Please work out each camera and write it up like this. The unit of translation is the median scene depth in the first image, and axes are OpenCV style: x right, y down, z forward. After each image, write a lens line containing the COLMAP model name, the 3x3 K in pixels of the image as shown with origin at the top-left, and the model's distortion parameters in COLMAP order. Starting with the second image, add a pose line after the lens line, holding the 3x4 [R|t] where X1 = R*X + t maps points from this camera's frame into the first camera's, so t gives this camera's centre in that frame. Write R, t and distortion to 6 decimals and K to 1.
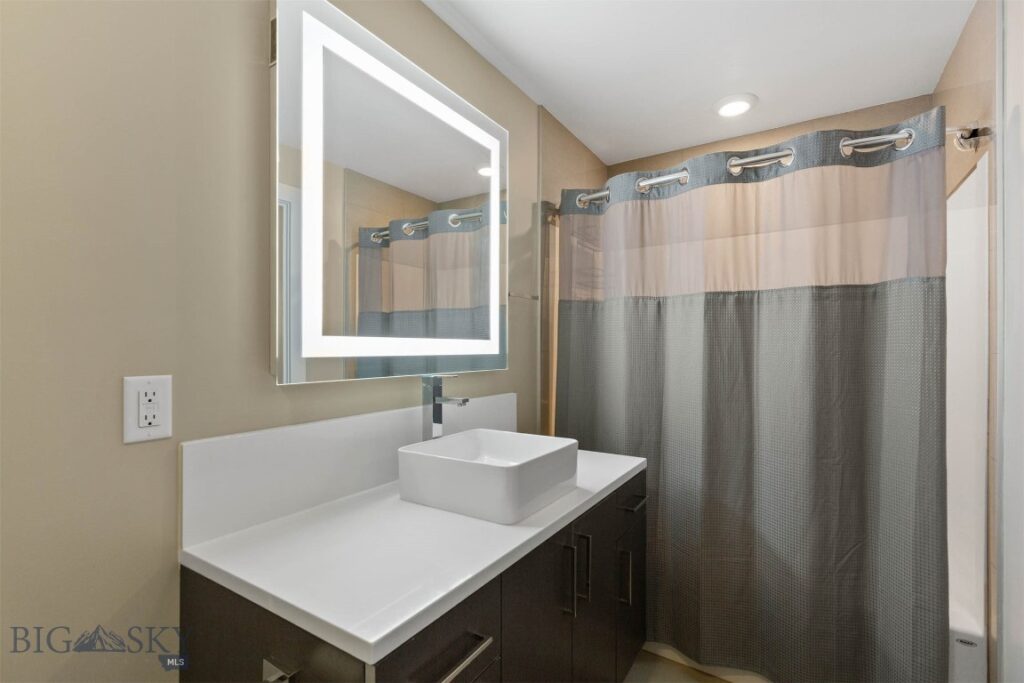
lens RADIAL K [[460.9, 0, 517.9], [0, 460.9, 350.3], [0, 0, 1]] dist [0.009375, -0.003116]
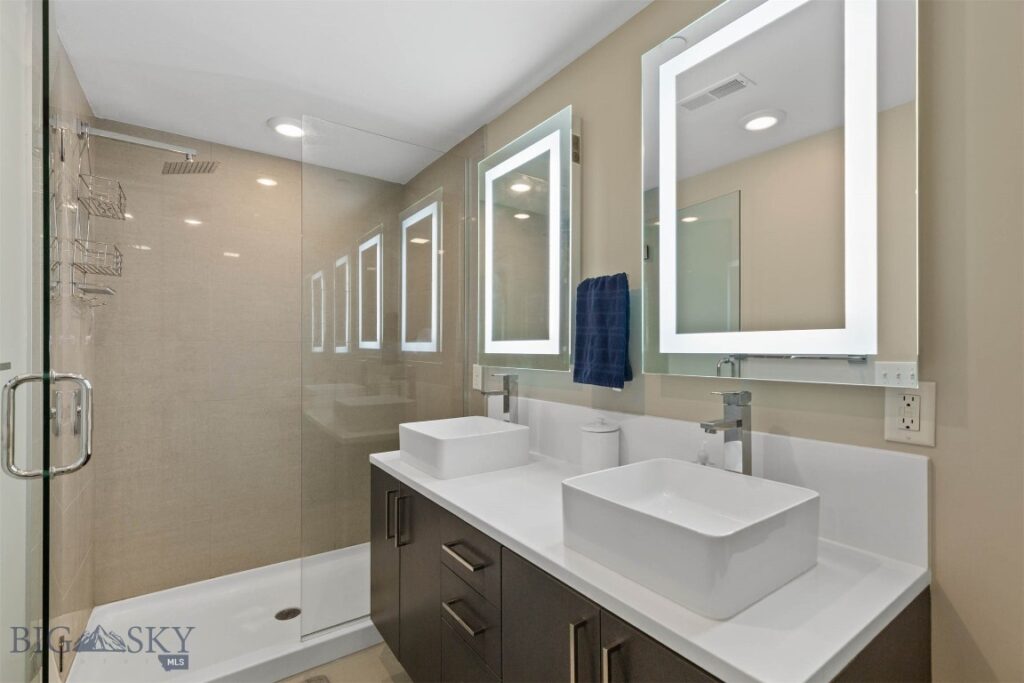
lens RADIAL K [[460.9, 0, 511.7], [0, 460.9, 341.9], [0, 0, 1]] dist [0.009375, -0.003116]
pose [[-0.383705, -0.015308, -0.923329, 0.756178], [-0.007662, 0.999881, -0.013393, -0.003335], [0.923424, 0.001935, -0.383777, 1.083522]]
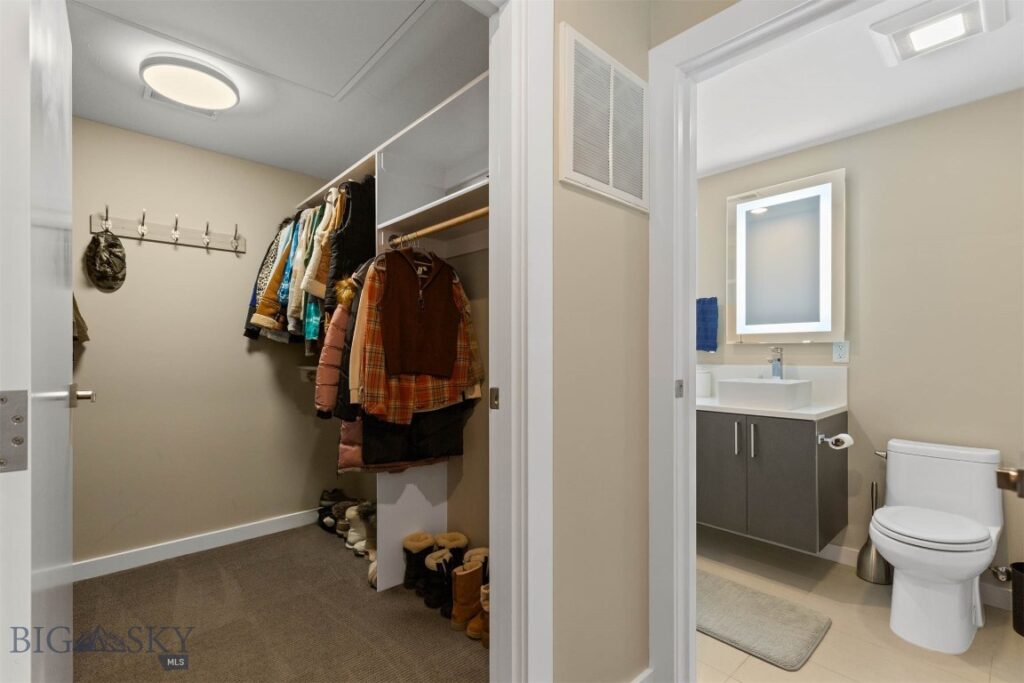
lens RADIAL K [[460.9, 0, 516.0], [0, 460.9, 348.4], [0, 0, 1]] dist [0.009375, -0.003116]
pose [[-0.263440, -0.007879, -0.964644, 2.046414], [-0.003089, 0.999968, -0.007324, 0.087696], [0.964671, 0.001051, -0.263456, 0.590146]]
